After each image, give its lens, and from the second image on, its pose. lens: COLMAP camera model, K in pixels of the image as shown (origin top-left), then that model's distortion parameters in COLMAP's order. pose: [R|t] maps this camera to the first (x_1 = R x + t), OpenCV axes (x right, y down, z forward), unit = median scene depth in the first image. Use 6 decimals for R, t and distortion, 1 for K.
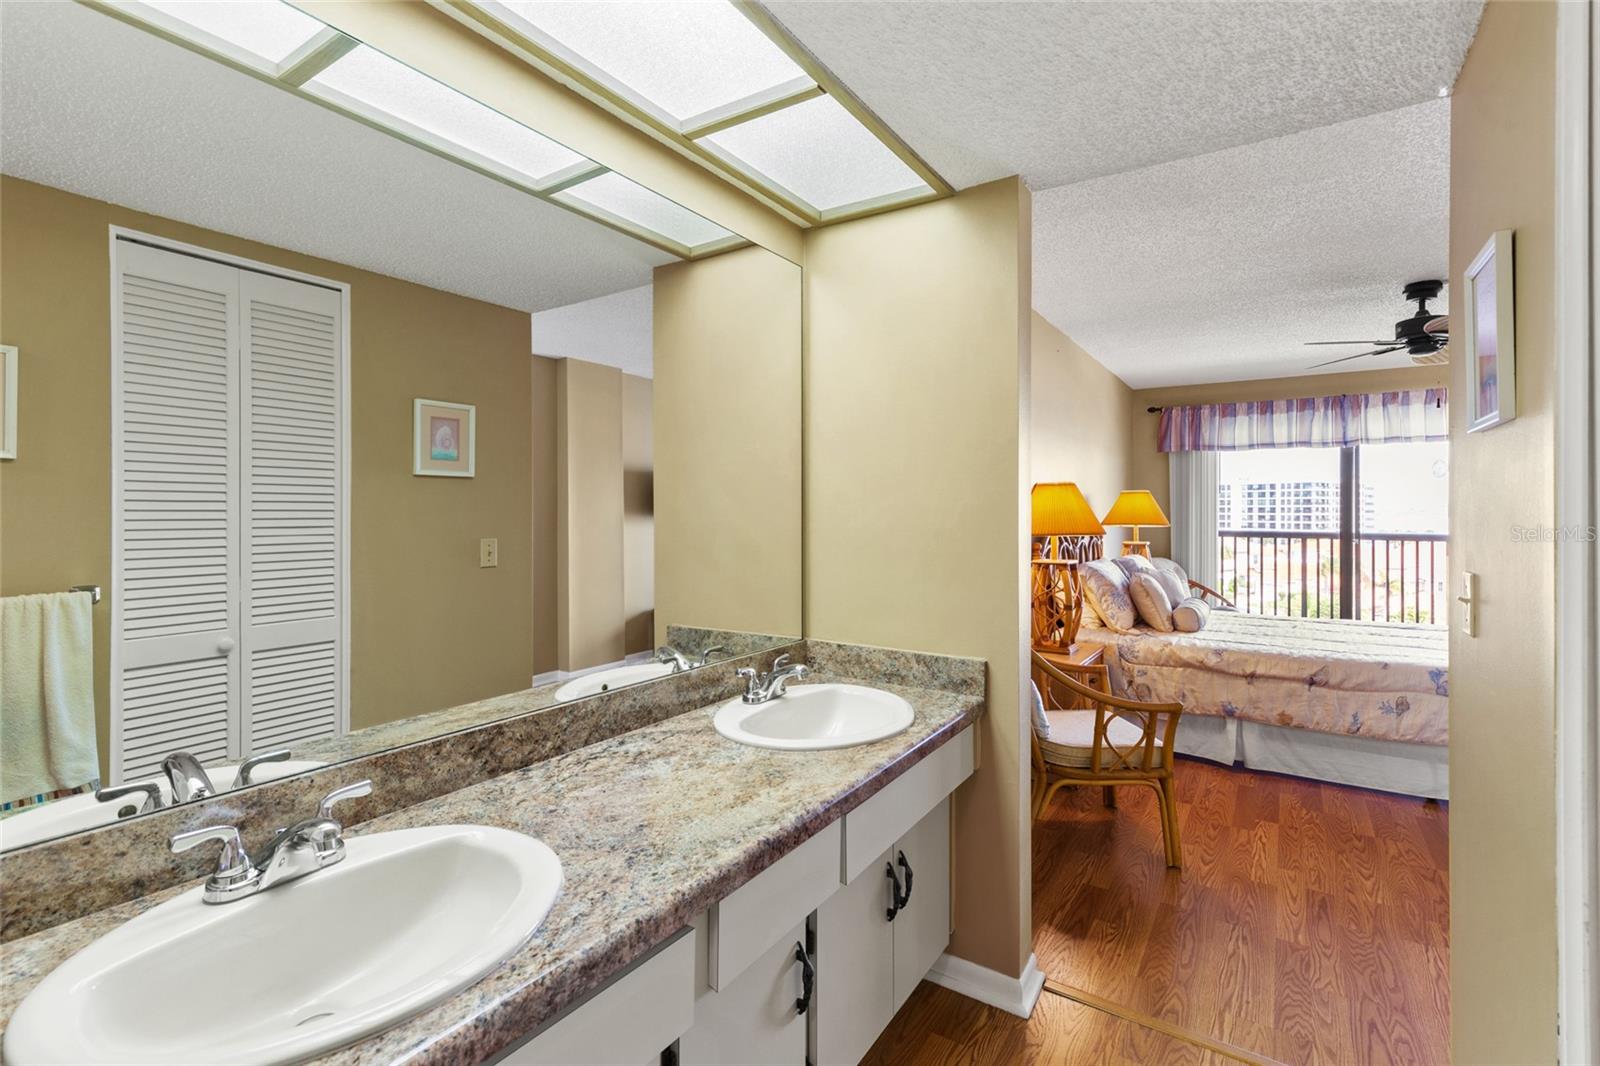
lens RADIAL K [[742.4, 0, 807.0], [0, 742.4, 510.3], [0, 0, 1]] dist [0.010621, -0.000214]
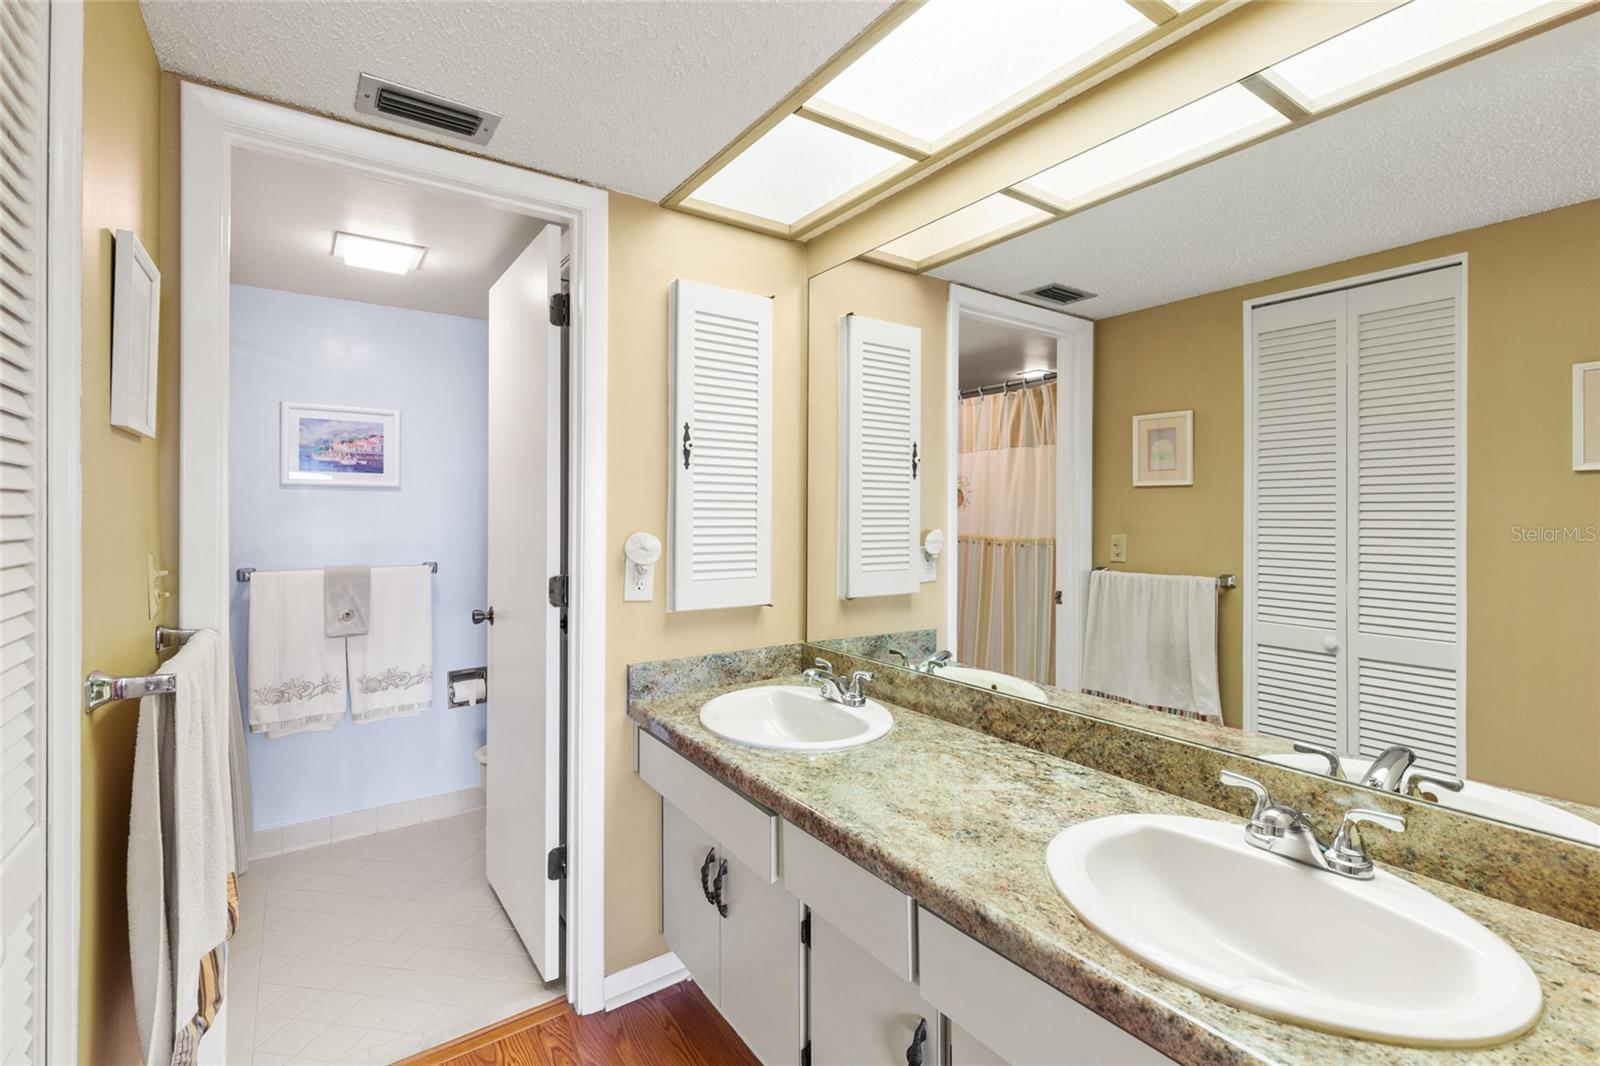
lens RADIAL K [[721.9, 0, 810.4], [0, 721.9, 521.0], [0, 0, 1]] dist [0.005609, -0.000868]
pose [[-0.377594, 0.004791, -0.925959, 0.739320], [-0.004151, 0.999968, 0.006866, -0.003084], [0.925962, 0.006437, -0.377562, 1.084971]]
